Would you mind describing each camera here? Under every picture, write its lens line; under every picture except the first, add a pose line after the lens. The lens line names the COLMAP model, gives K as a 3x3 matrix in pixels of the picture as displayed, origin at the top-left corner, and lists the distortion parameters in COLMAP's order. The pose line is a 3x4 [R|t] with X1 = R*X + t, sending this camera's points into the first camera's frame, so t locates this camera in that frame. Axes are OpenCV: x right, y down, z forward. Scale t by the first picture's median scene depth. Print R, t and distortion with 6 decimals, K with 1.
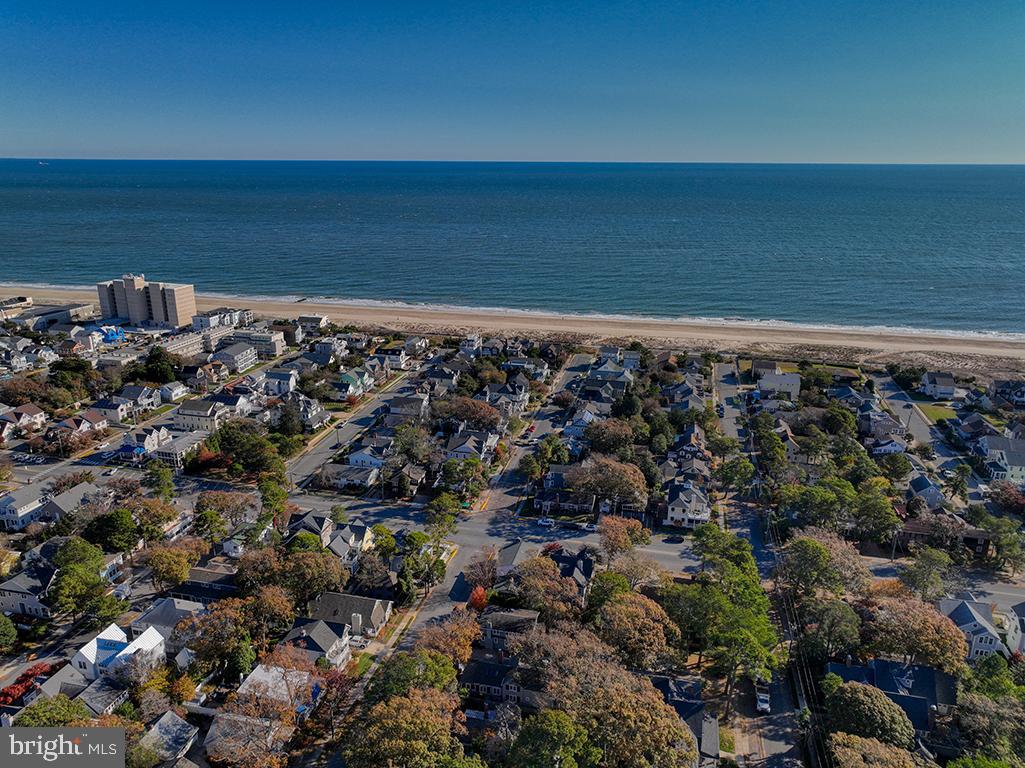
lens RADIAL K [[721.5, 0, 517.1], [0, 721.5, 380.8], [0, 0, 1]] dist [-0.000862, 0.015555]
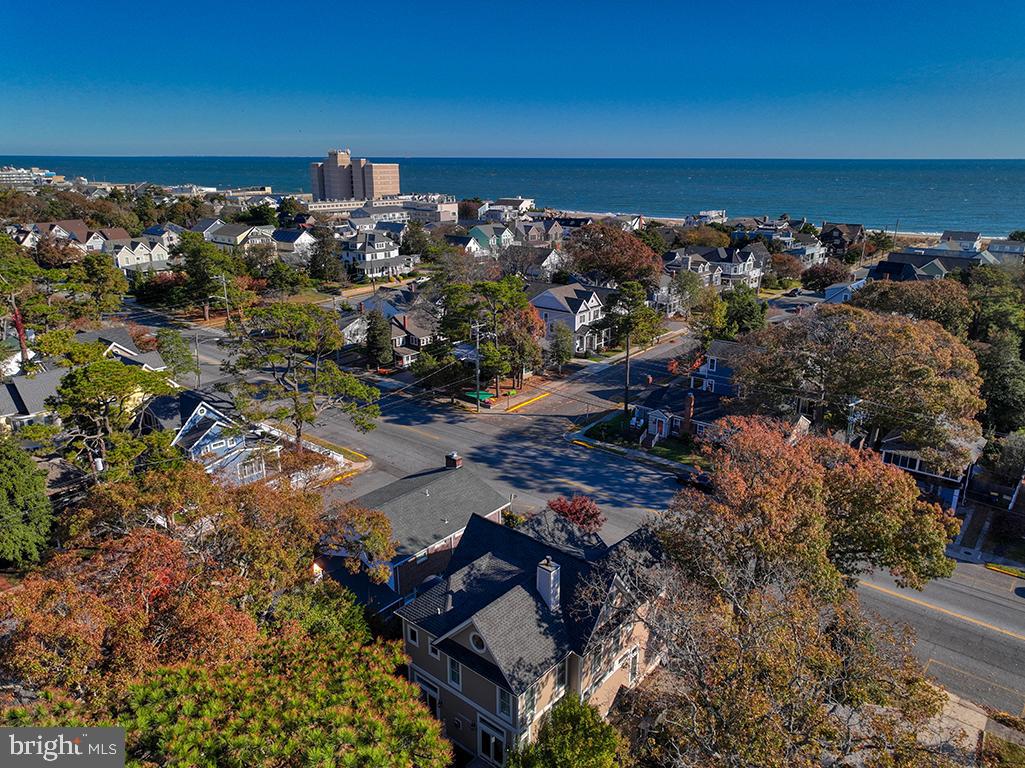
lens RADIAL K [[721.5, 0, 512.1], [0, 721.5, 387.1], [0, 0, 1]] dist [-0.000862, 0.015555]
pose [[0.892872, 0.133761, -0.429986, 0.112888], [-0.129686, 0.990791, 0.038923, 0.130110], [0.431233, 0.021010, 0.901996, 0.546633]]
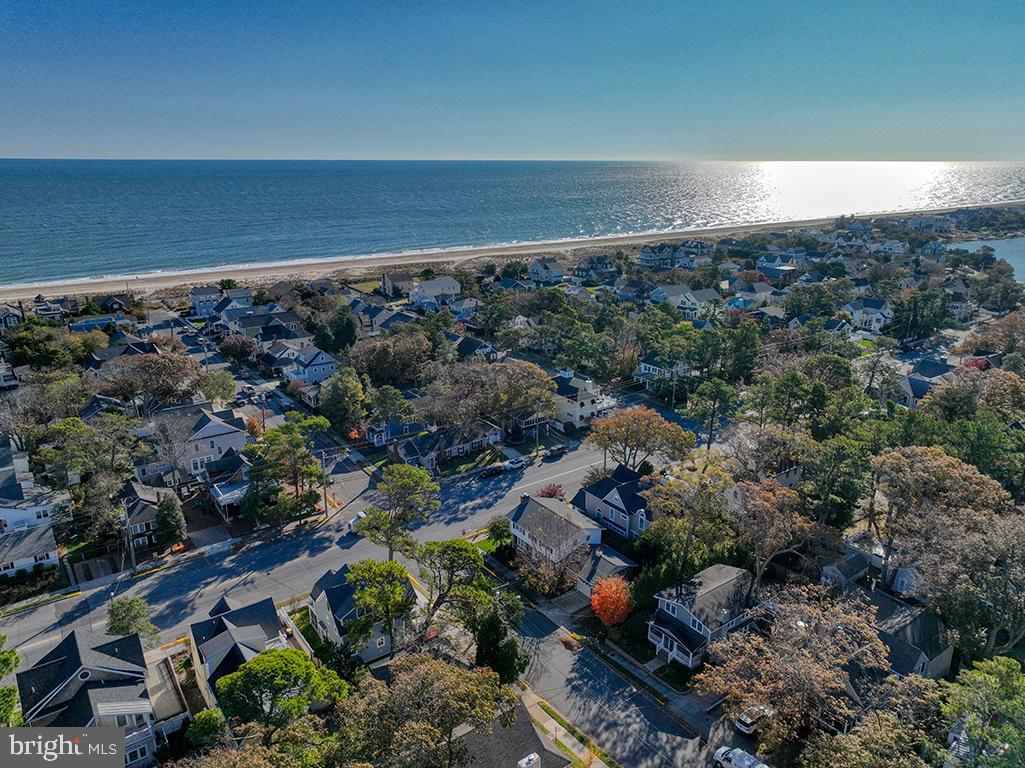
lens RADIAL K [[721.5, 0, 511.1], [0, 721.5, 378.0], [0, 0, 1]] dist [-0.000862, 0.015555]
pose [[0.655739, -0.226911, 0.720082, -0.293610], [0.227864, 0.968772, 0.097774, 0.053019], [-0.719781, 0.099966, 0.686966, 0.452880]]
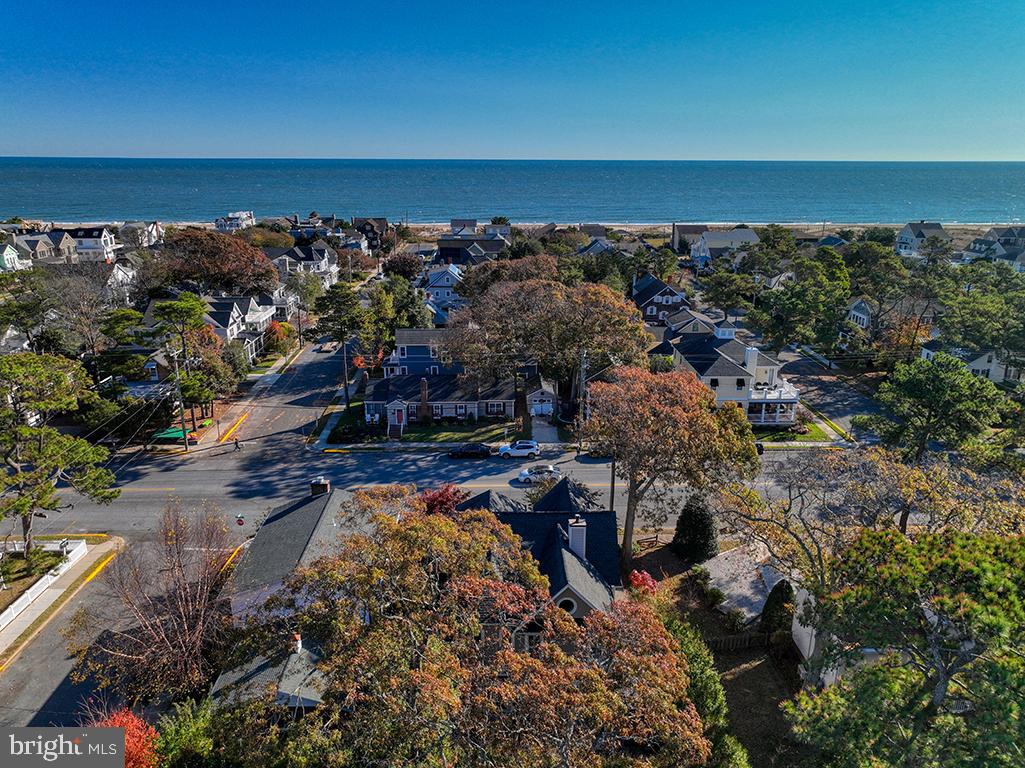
lens RADIAL K [[721.5, 0, 515.4], [0, 721.5, 389.1], [0, 0, 1]] dist [-0.000862, 0.015555]
pose [[0.966658, -0.081332, 0.242810, 0.007333], [0.078069, 0.996682, 0.023048, 0.135630], [-0.243879, -0.003323, 0.969800, 0.526144]]
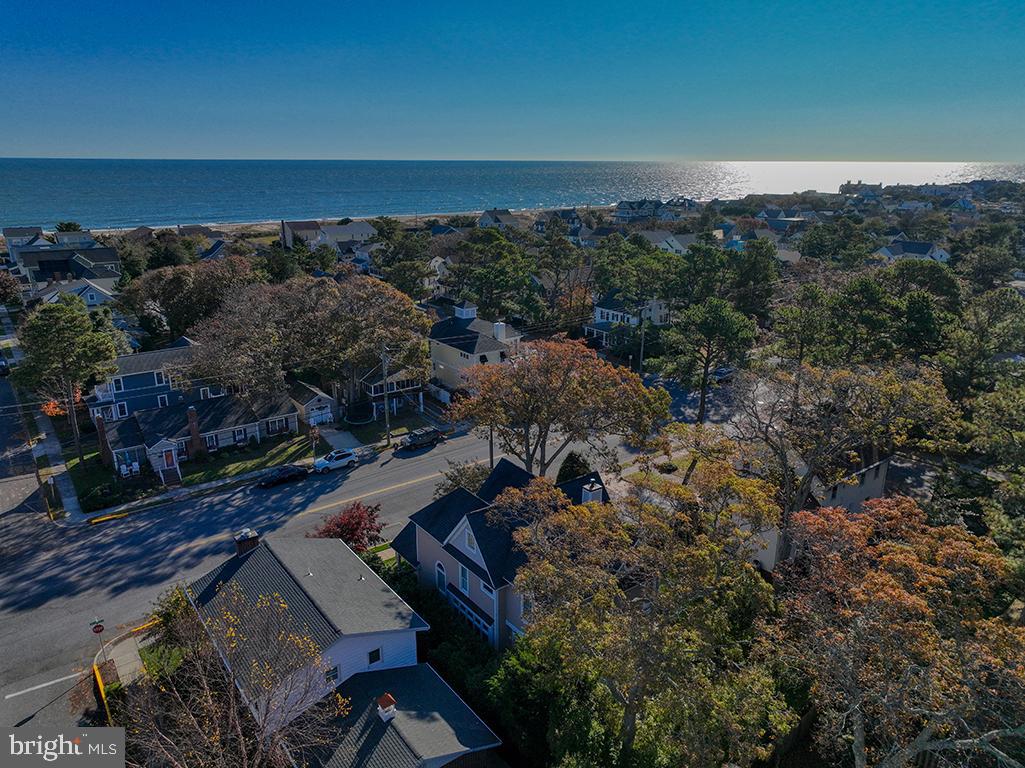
lens RADIAL K [[721.5, 0, 514.4], [0, 721.5, 390.1], [0, 0, 1]] dist [-0.000862, 0.015555]
pose [[0.641231, -0.239618, 0.728976, -0.074434], [0.227254, 0.966678, 0.117853, 0.124157], [-0.732925, 0.090092, 0.674318, 0.579971]]
